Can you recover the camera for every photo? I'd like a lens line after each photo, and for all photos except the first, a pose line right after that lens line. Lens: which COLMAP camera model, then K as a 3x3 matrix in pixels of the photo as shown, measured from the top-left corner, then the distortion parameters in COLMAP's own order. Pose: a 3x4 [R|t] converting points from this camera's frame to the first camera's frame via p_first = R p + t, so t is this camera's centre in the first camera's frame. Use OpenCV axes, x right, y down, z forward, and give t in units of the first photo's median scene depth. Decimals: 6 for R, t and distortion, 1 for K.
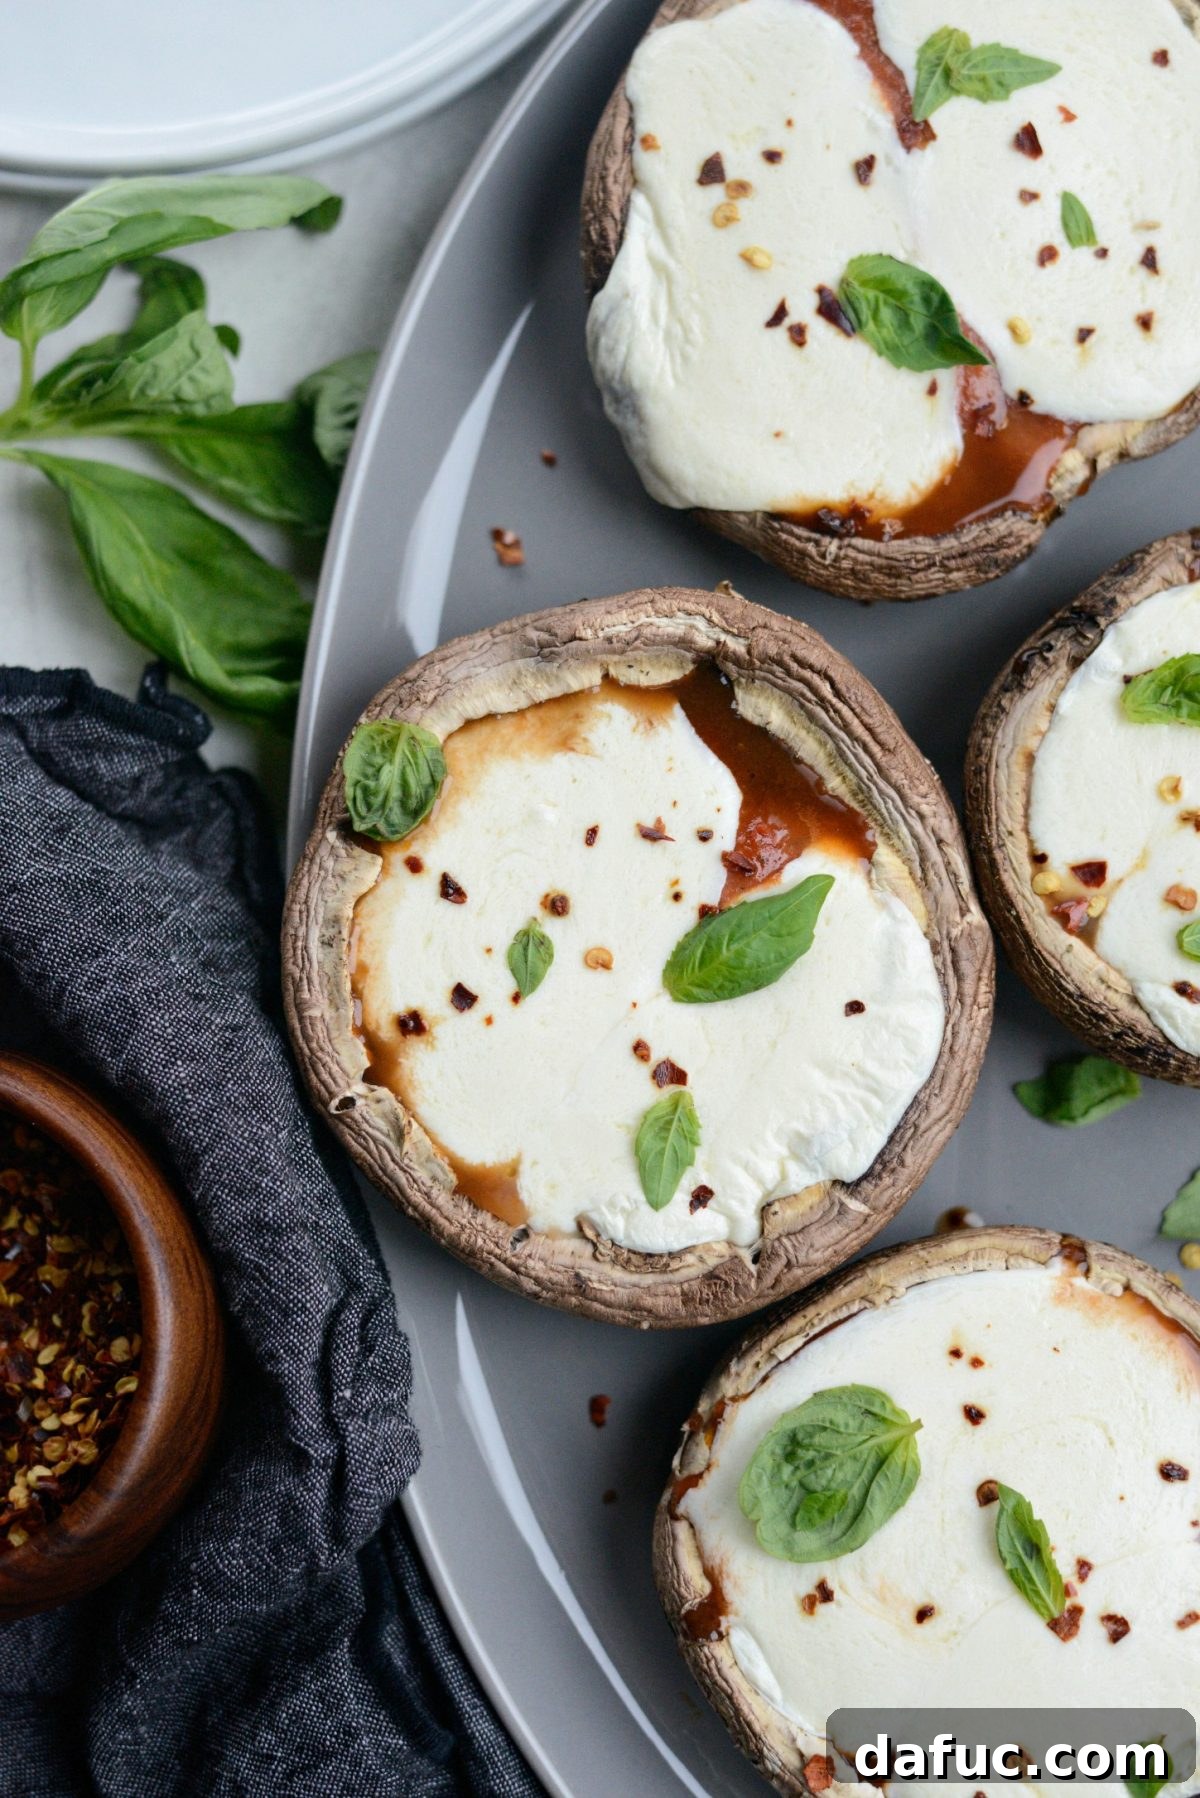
lens RADIAL K [[2818.9, 0, 600.0], [0, 2818.9, 899.0], [0, 0, 1]] dist [-0.103723, 0.141729]
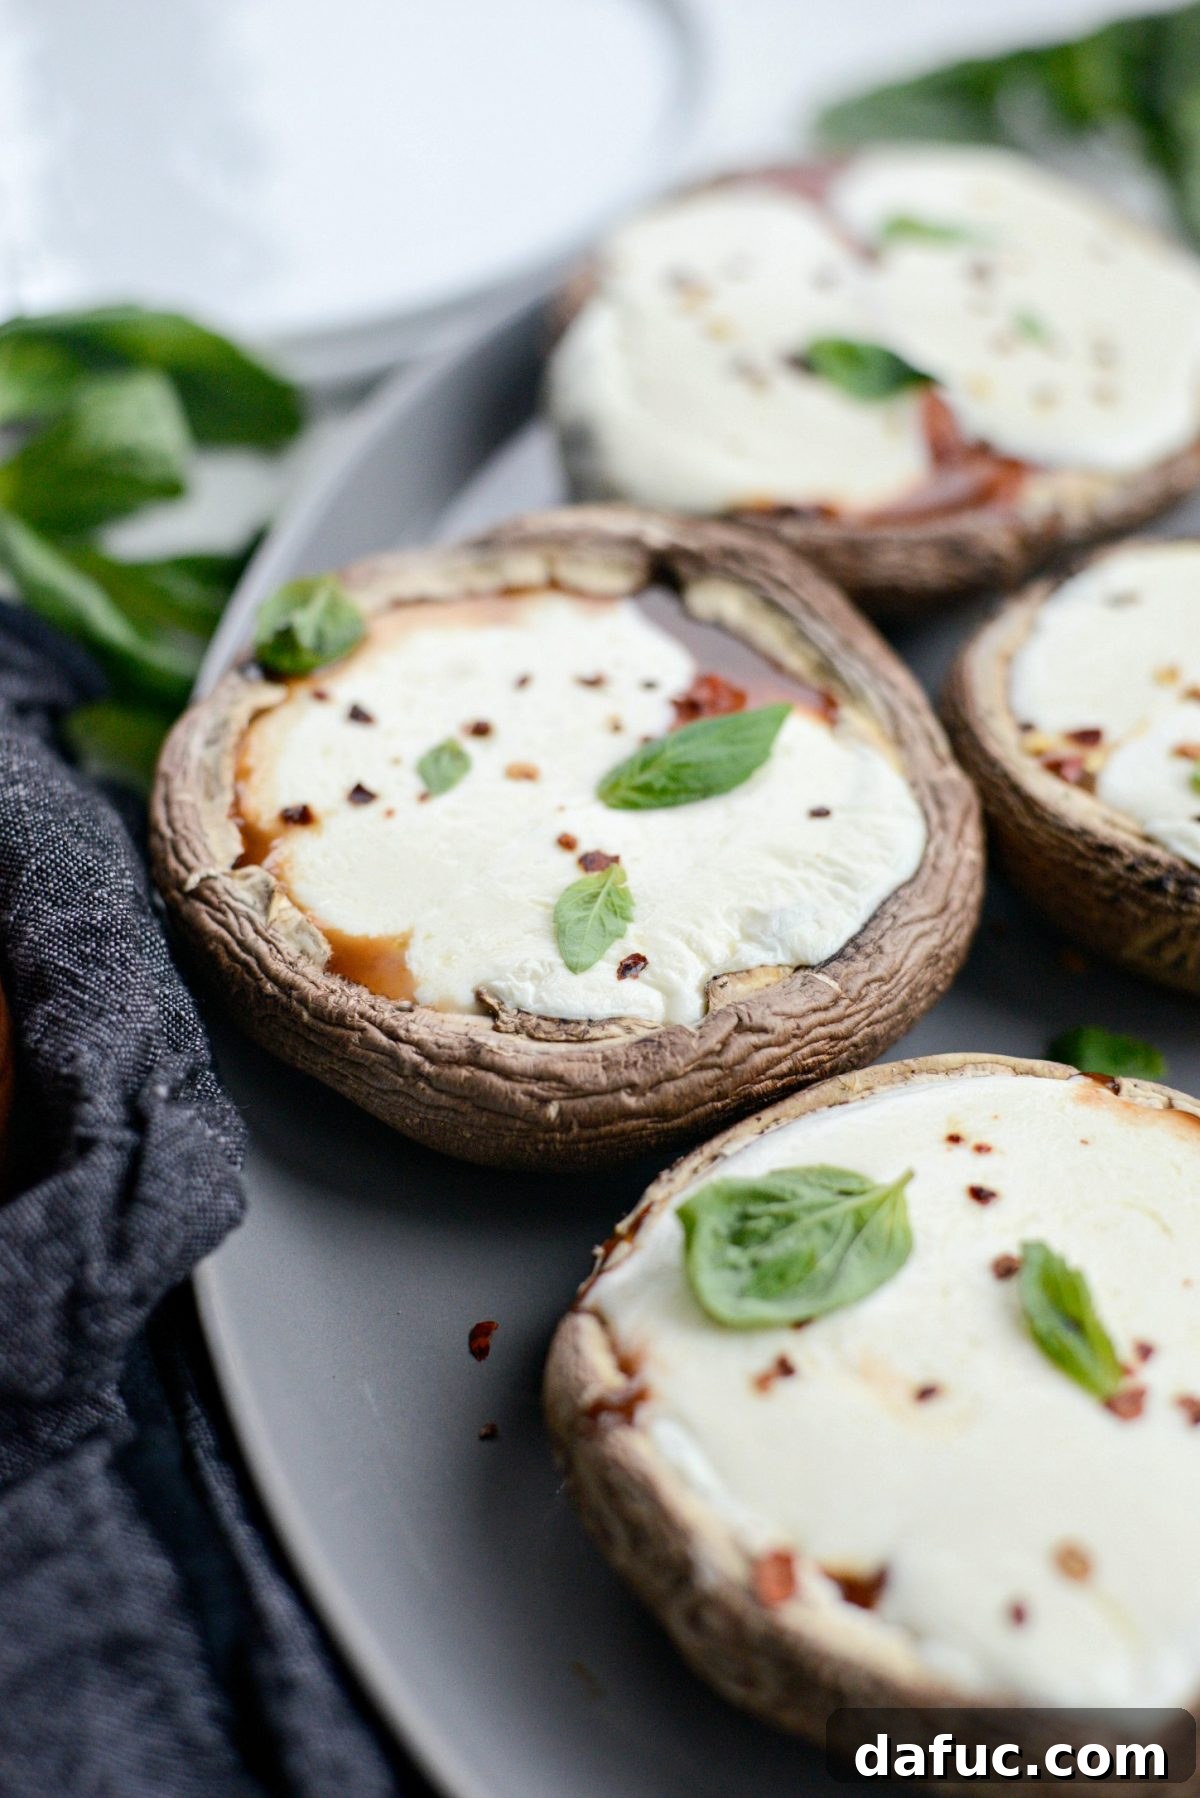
lens RADIAL K [[2818.9, 0, 600.0], [0, 2818.9, 899.0], [0, 0, 1]] dist [-0.103723, 0.141729]
pose [[0.998212, 0.059773, 0.000482, 0.025184], [-0.044598, 0.750104, -0.659815, 0.621558], [-0.039800, 0.658613, 0.751428, 0.378876]]
